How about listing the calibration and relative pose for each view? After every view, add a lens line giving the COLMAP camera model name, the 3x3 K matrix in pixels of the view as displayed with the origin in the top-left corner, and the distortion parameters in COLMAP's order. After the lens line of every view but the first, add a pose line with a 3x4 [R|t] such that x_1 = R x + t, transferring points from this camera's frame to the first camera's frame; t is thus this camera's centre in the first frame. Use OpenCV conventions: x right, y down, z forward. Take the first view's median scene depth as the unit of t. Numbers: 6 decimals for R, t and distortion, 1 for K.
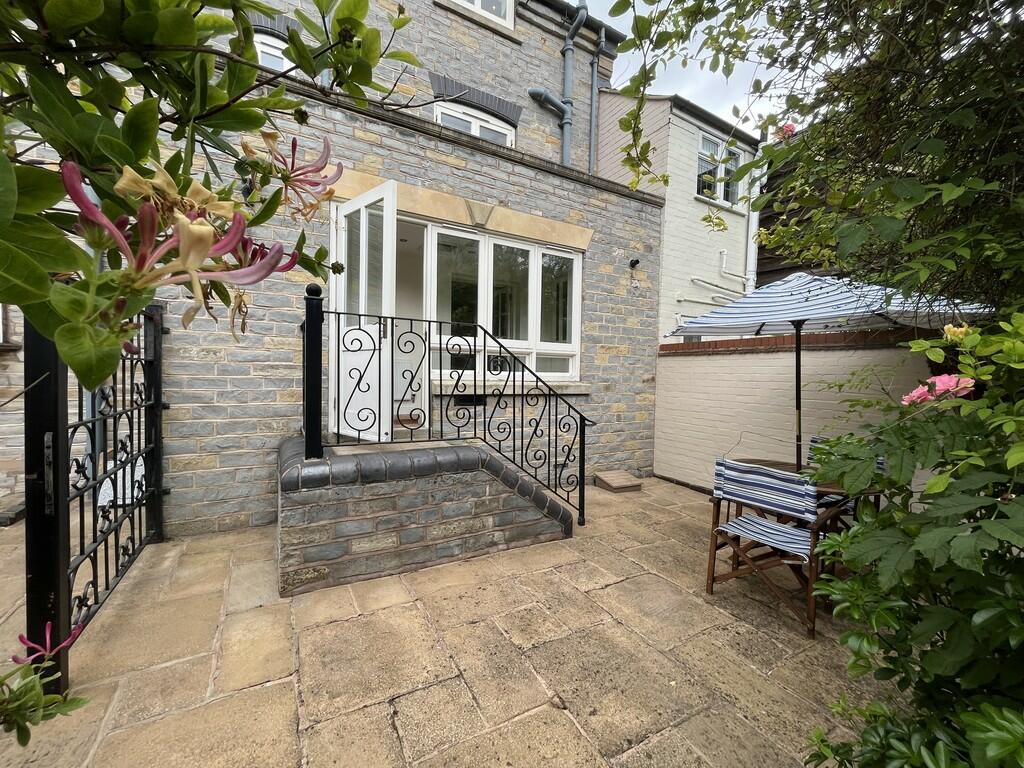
lens RADIAL K [[413.7, 0, 513.8], [0, 413.7, 385.5], [0, 0, 1]] dist [-0.002171, 0.000464]
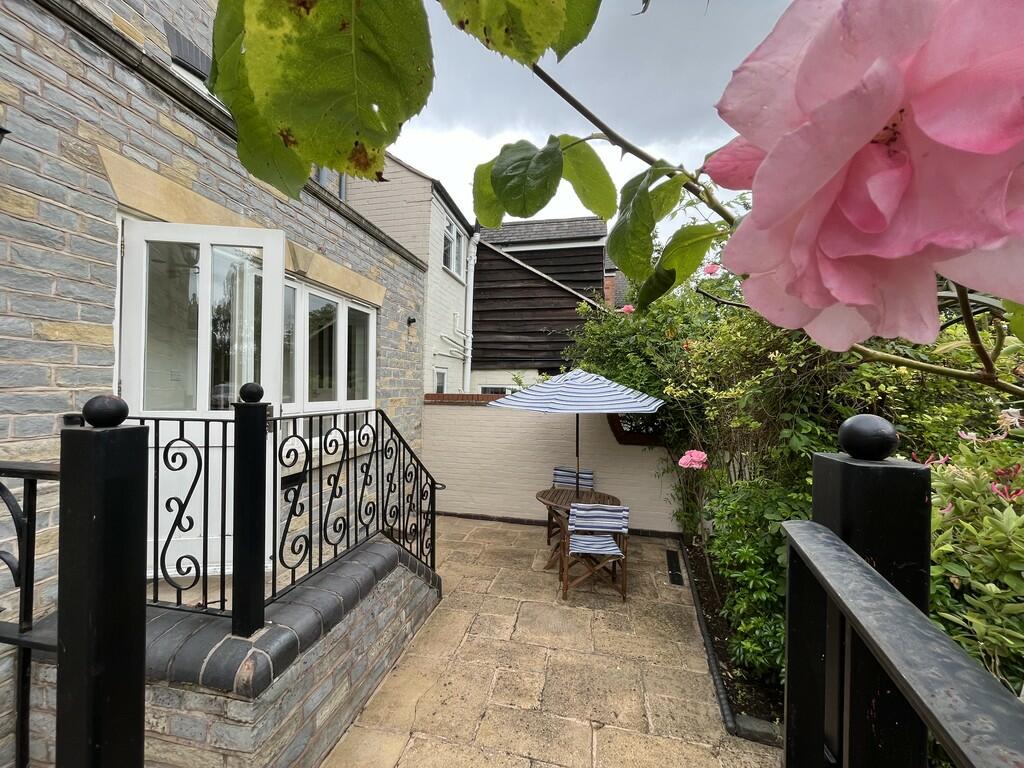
lens RADIAL K [[413.7, 0, 508.8], [0, 413.7, 385.1], [0, 0, 1]] dist [-0.002171, 0.000464]
pose [[0.655190, -0.006971, 0.755432, -0.403163], [0.022882, 0.999682, -0.010621, -0.123666], [-0.755117, 0.024245, 0.655141, 0.112572]]
